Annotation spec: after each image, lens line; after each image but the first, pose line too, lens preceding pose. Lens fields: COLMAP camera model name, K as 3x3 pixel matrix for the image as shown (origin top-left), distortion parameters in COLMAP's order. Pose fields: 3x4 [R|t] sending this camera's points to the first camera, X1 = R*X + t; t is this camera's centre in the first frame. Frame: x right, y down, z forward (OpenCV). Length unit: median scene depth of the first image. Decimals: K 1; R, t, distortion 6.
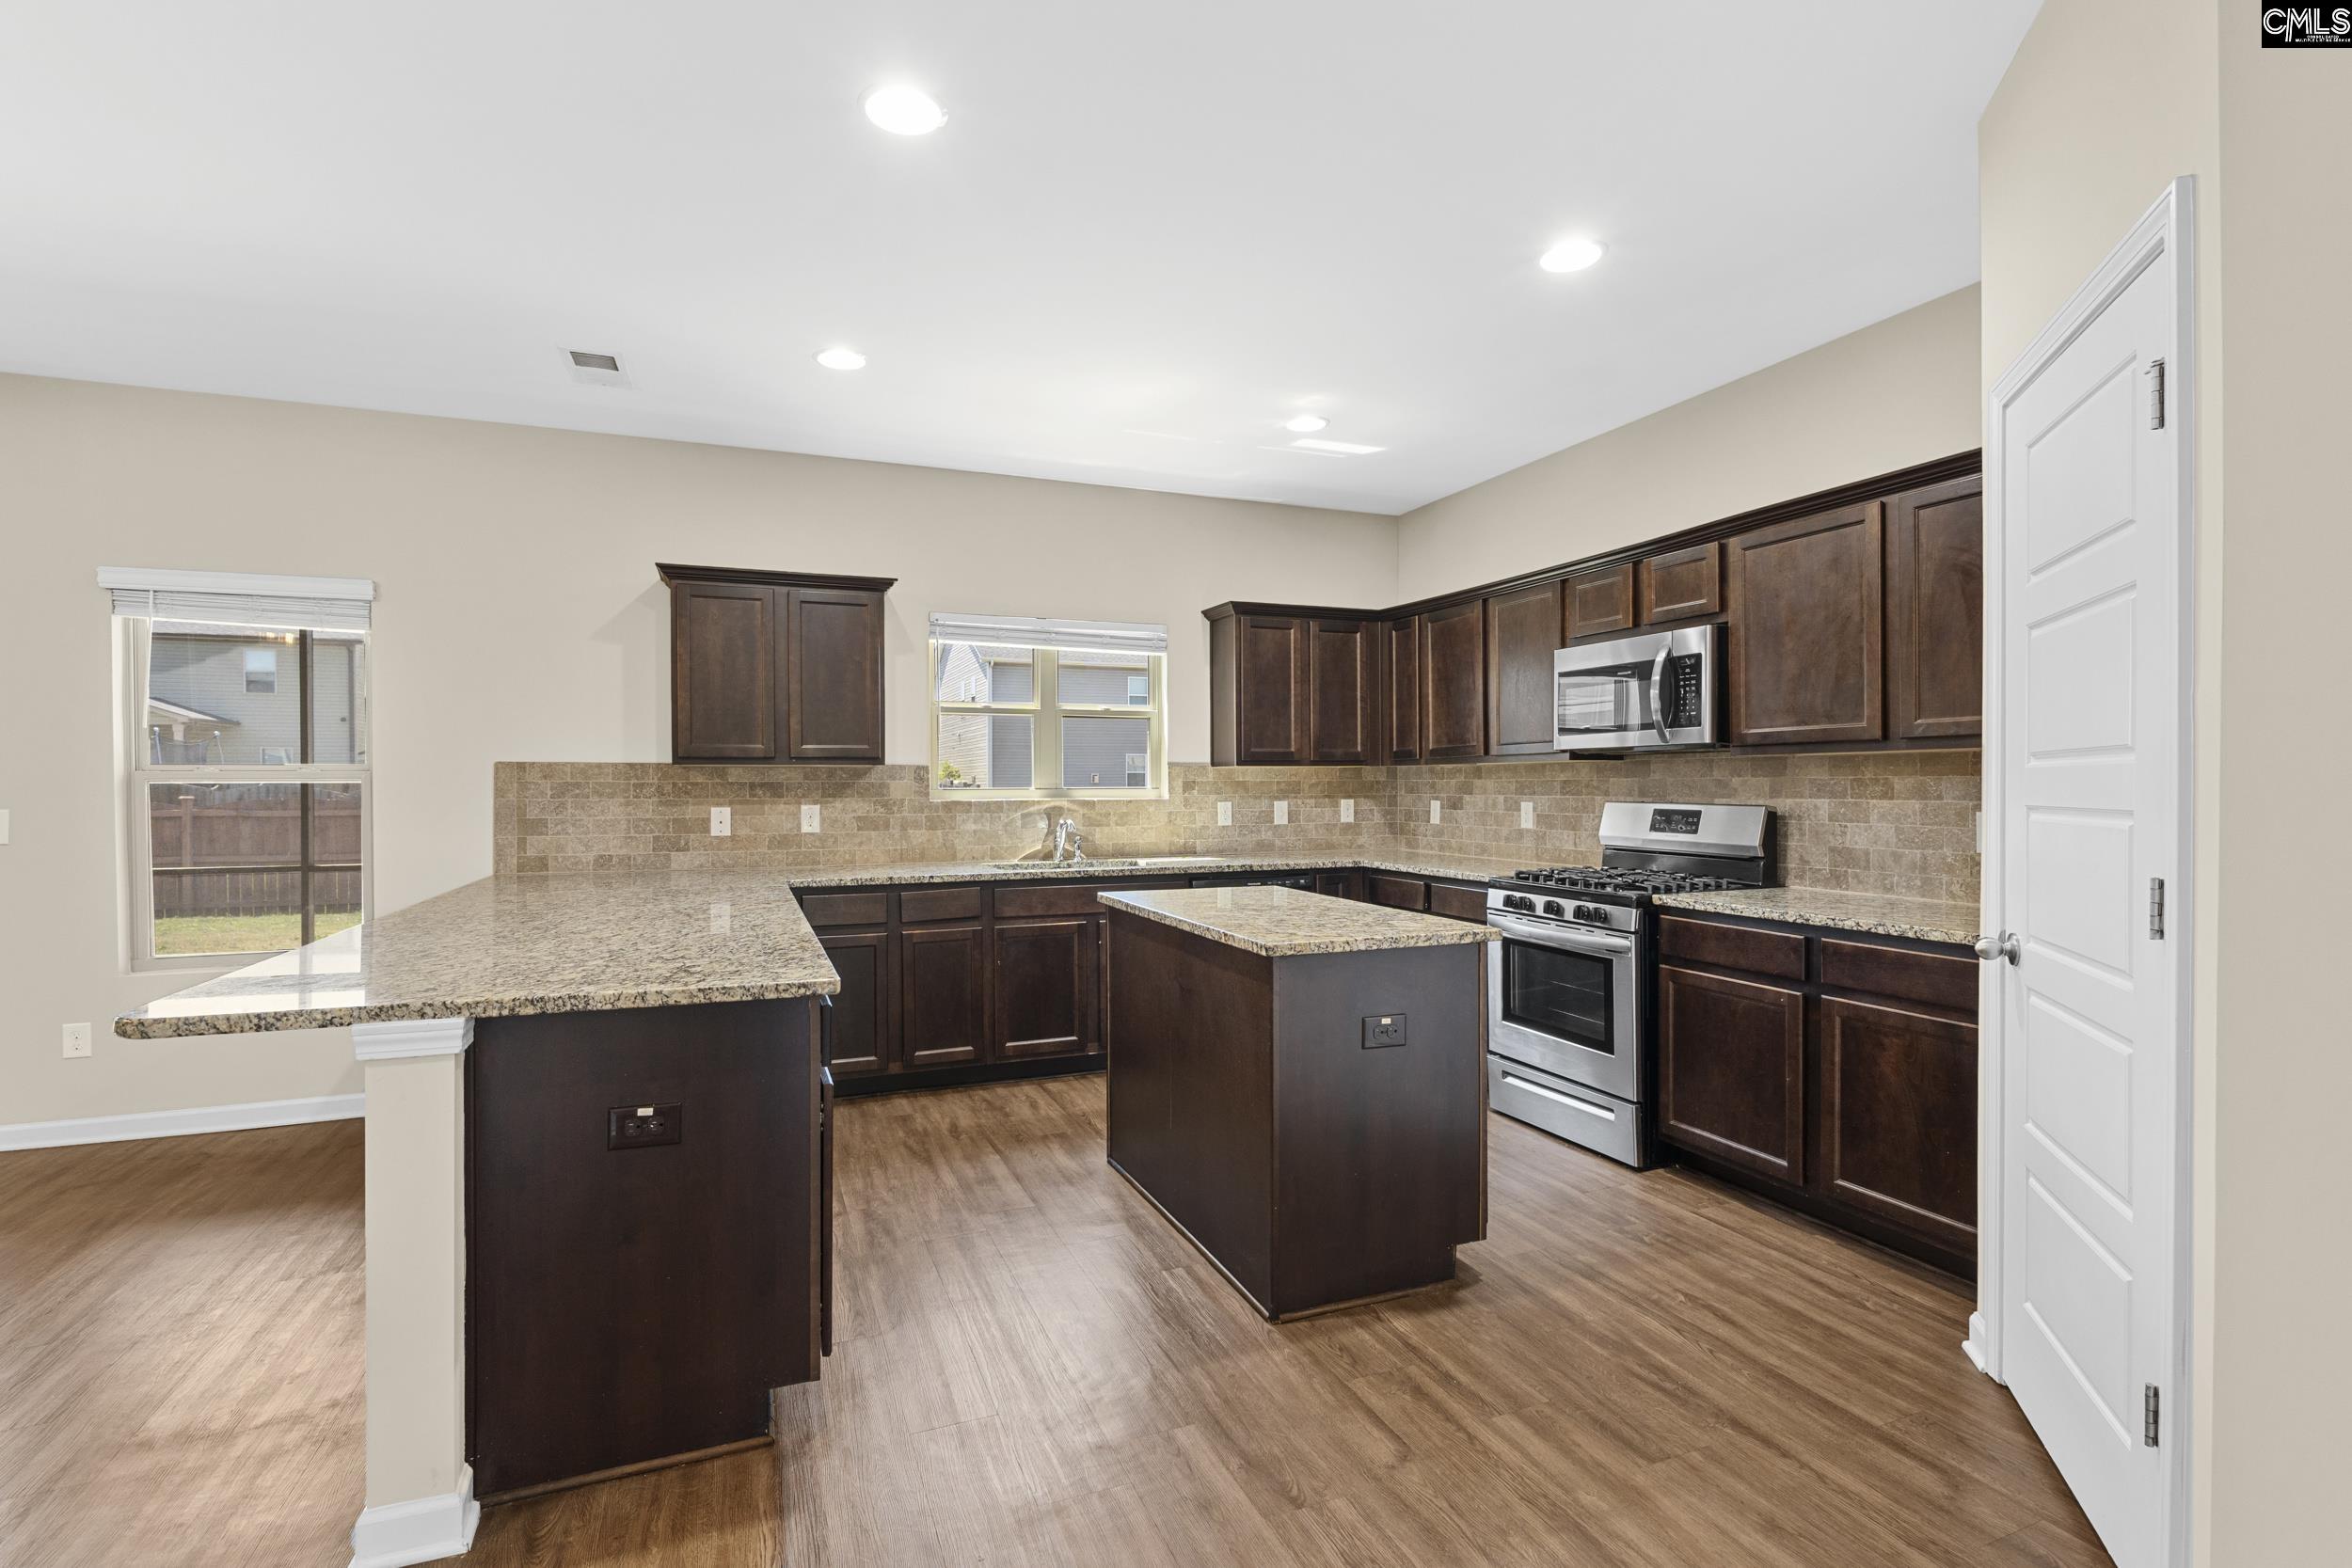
lens RADIAL K [[1084.1, 0, 1185.9], [0, 1084.1, 780.6], [0, 0, 1]] dist [-0.008294, 0.001014]
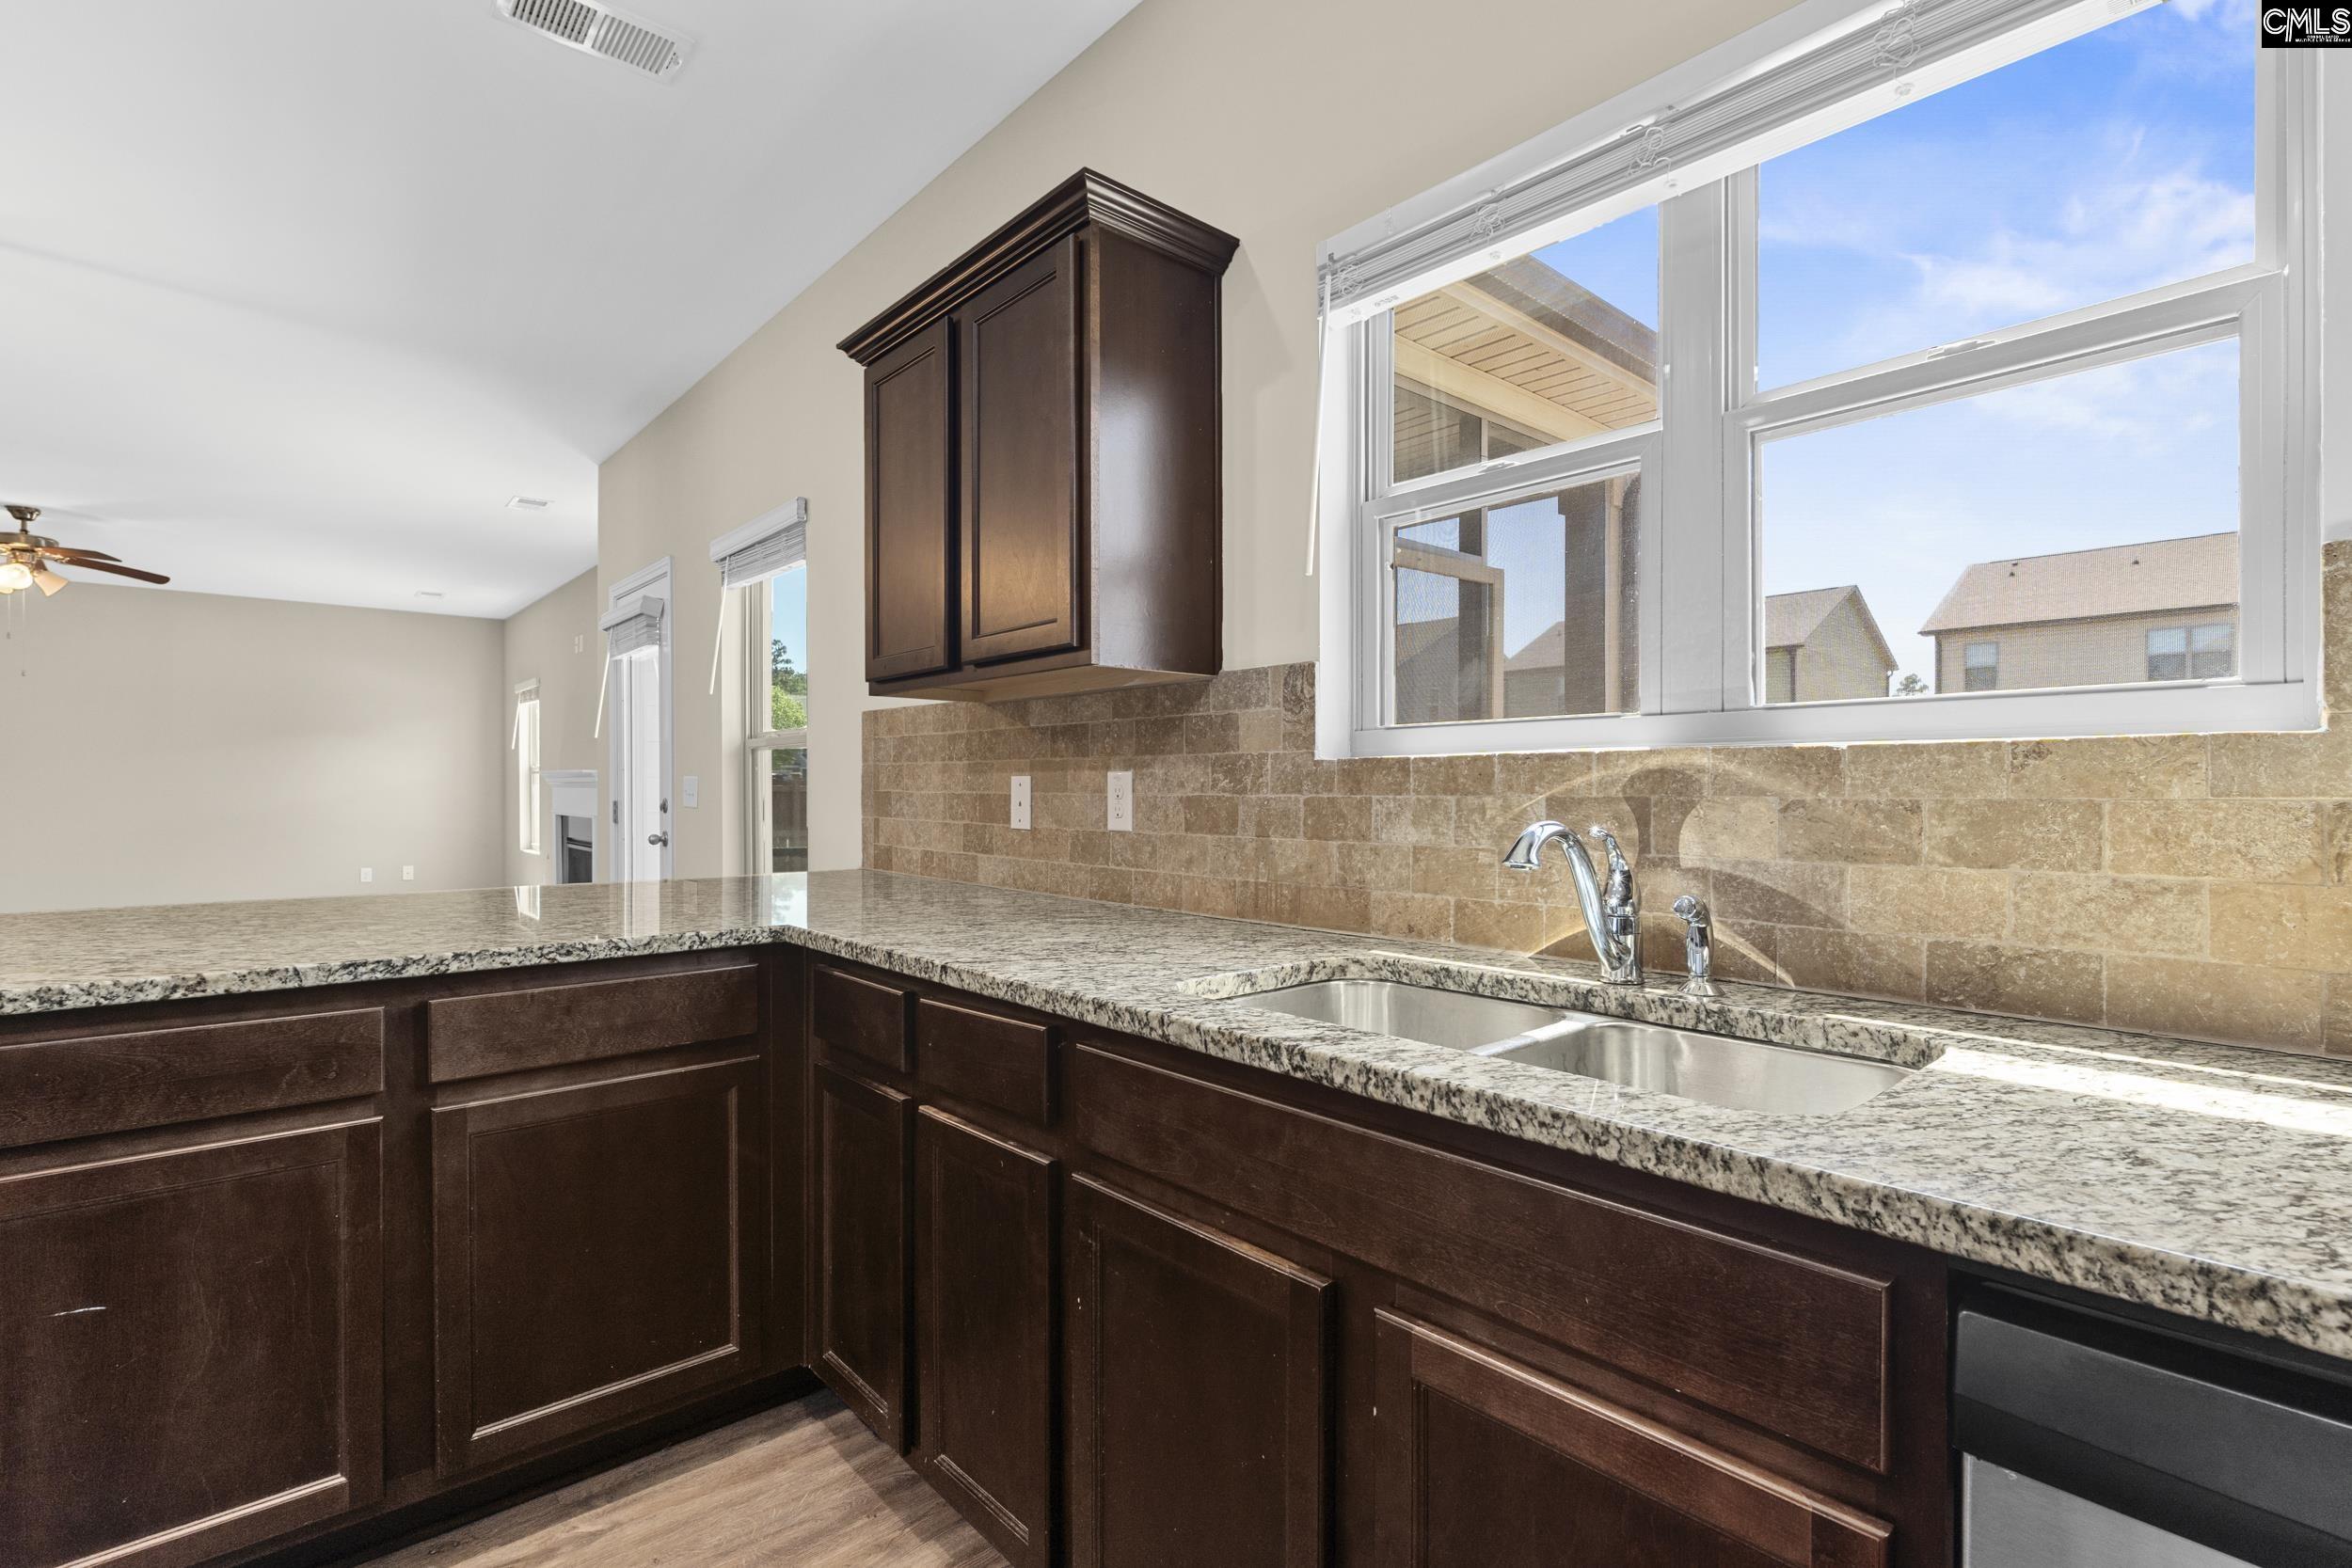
lens RADIAL K [[1084.1, 0, 1181.1], [0, 1084.1, 794.5], [0, 0, 1]] dist [-0.008294, 0.001014]
pose [[0.328330, 0.007394, -0.944534, 0.096224], [0.000967, 0.999966, 0.008164, 0.028080], [0.944563, -0.003594, 0.328312, 0.851110]]
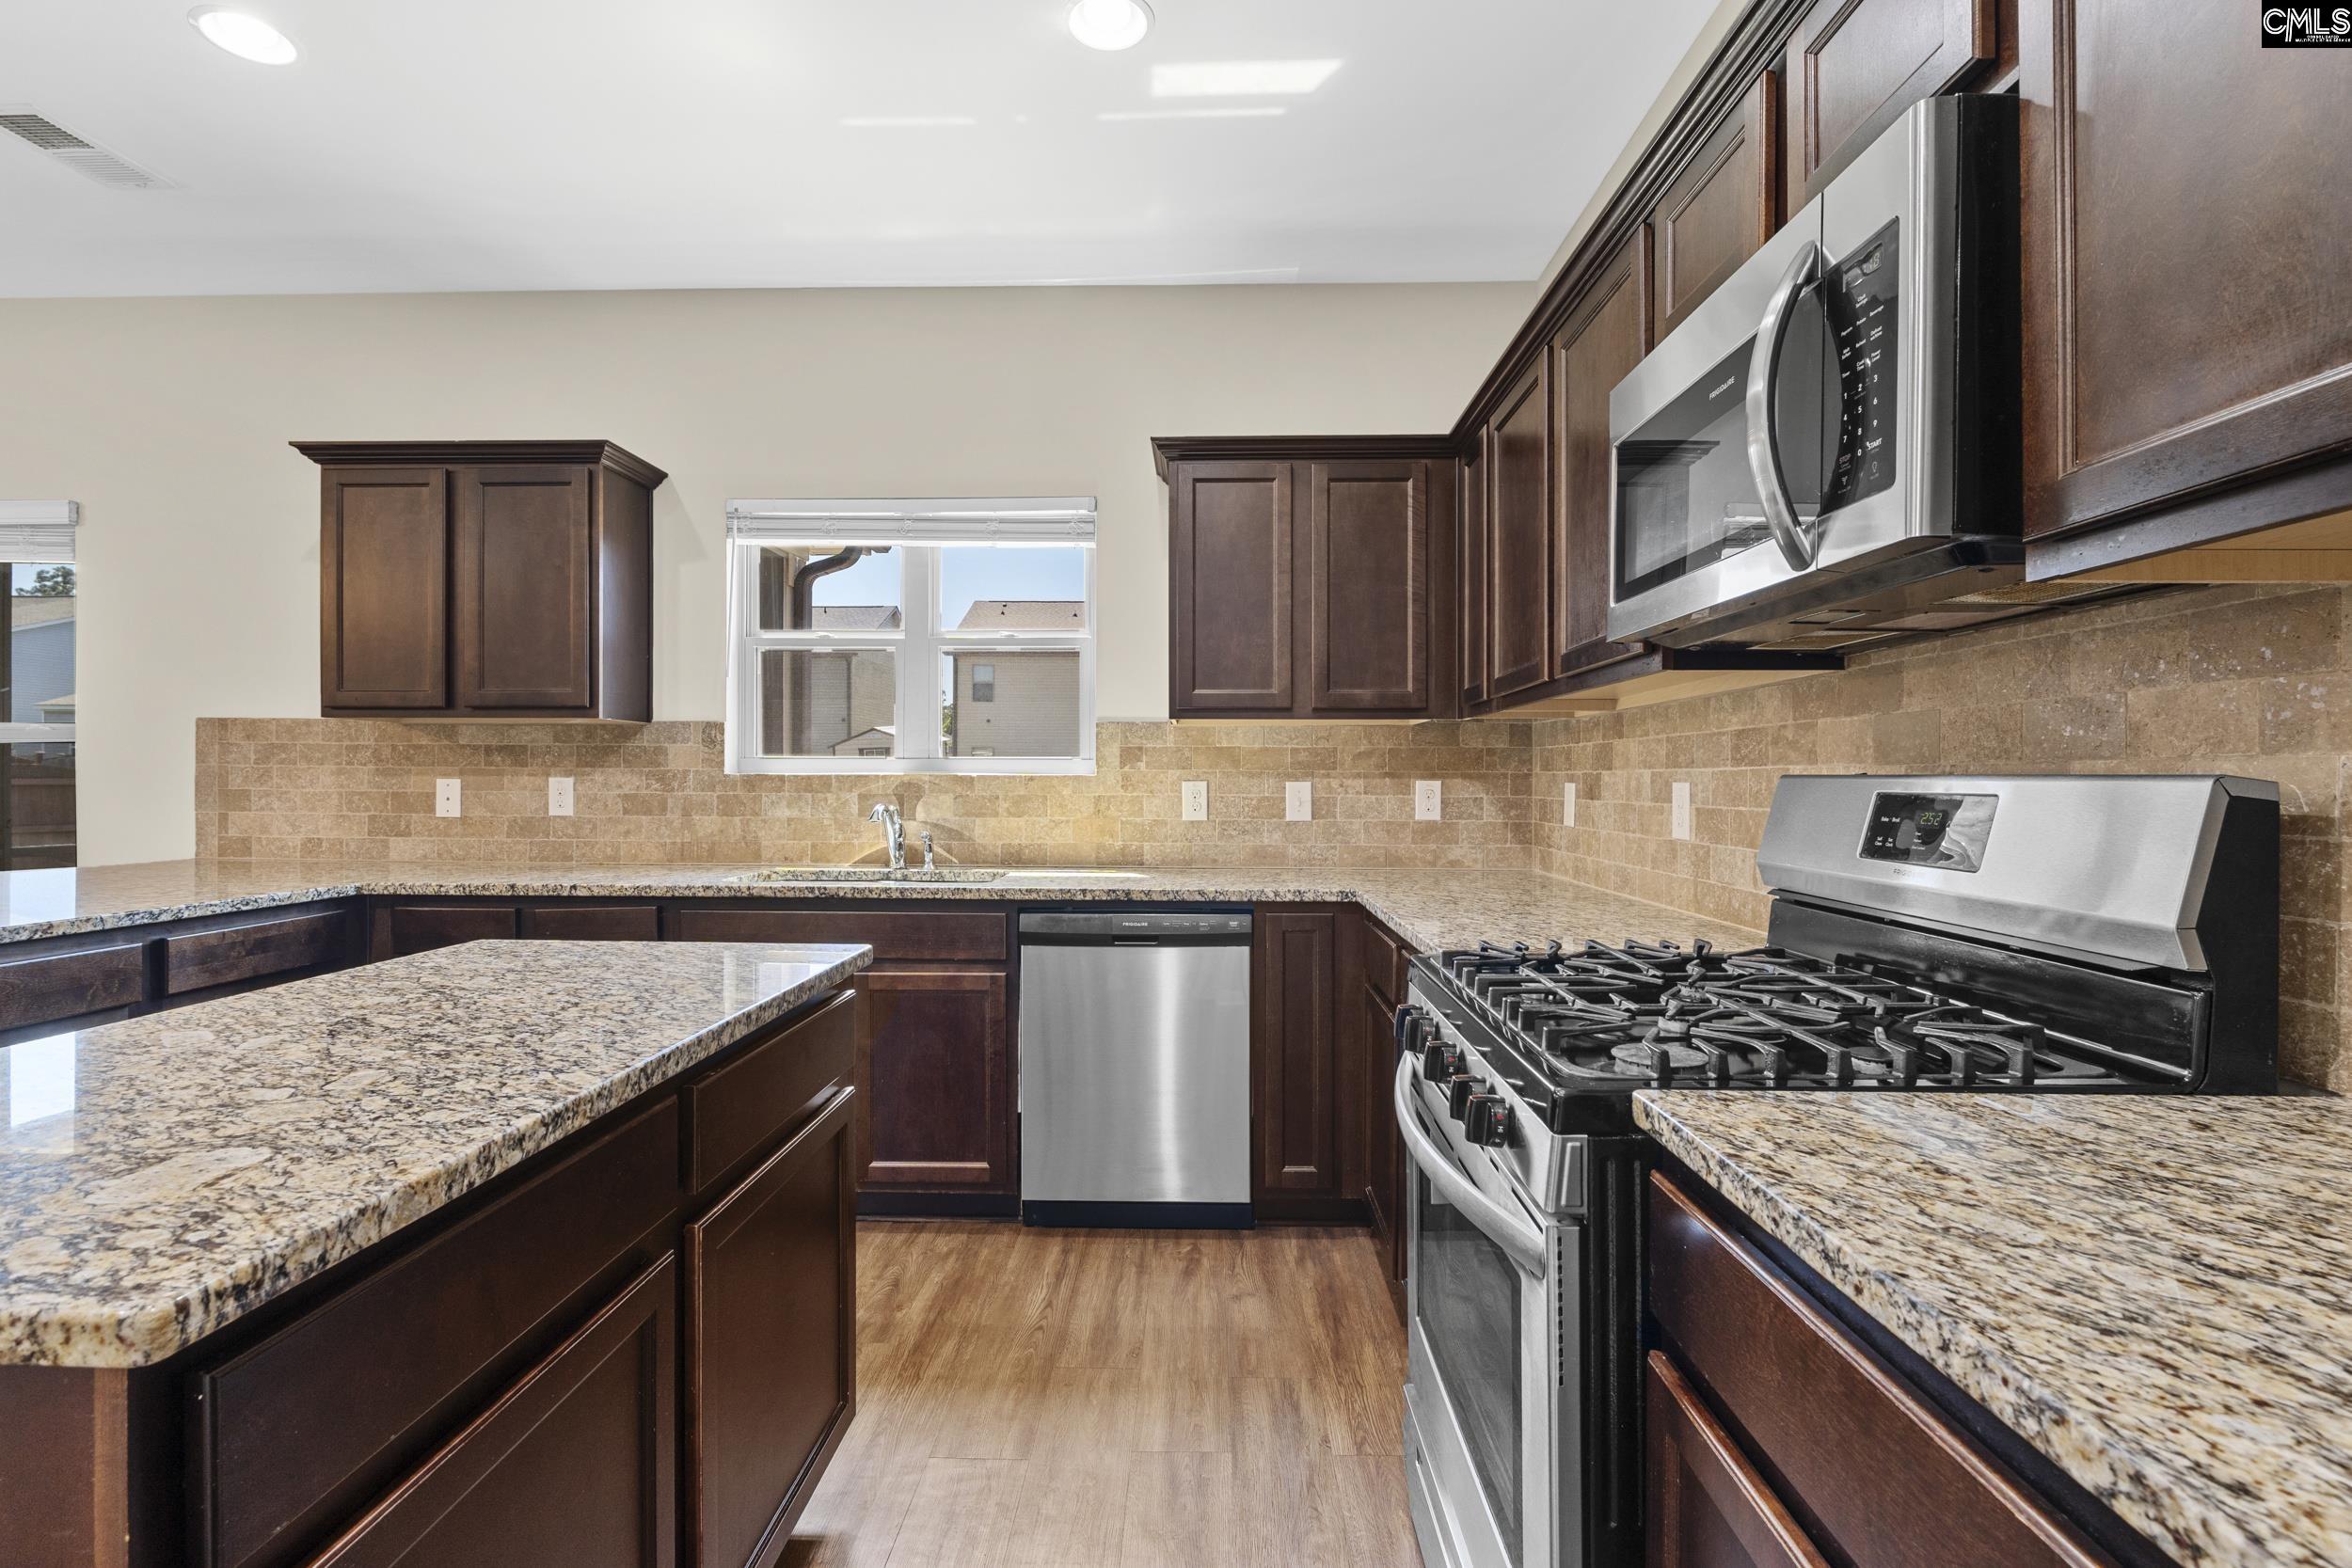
lens RADIAL K [[1084.1, 0, 1182.5], [0, 1084.1, 781.6], [0, 0, 1]] dist [-0.008294, 0.001014]
pose [[0.915249, 0.007981, -0.402810, 0.310199], [-0.006395, 0.999966, 0.005283, 0.018525], [0.402838, -0.002259, 0.915268, 0.497869]]
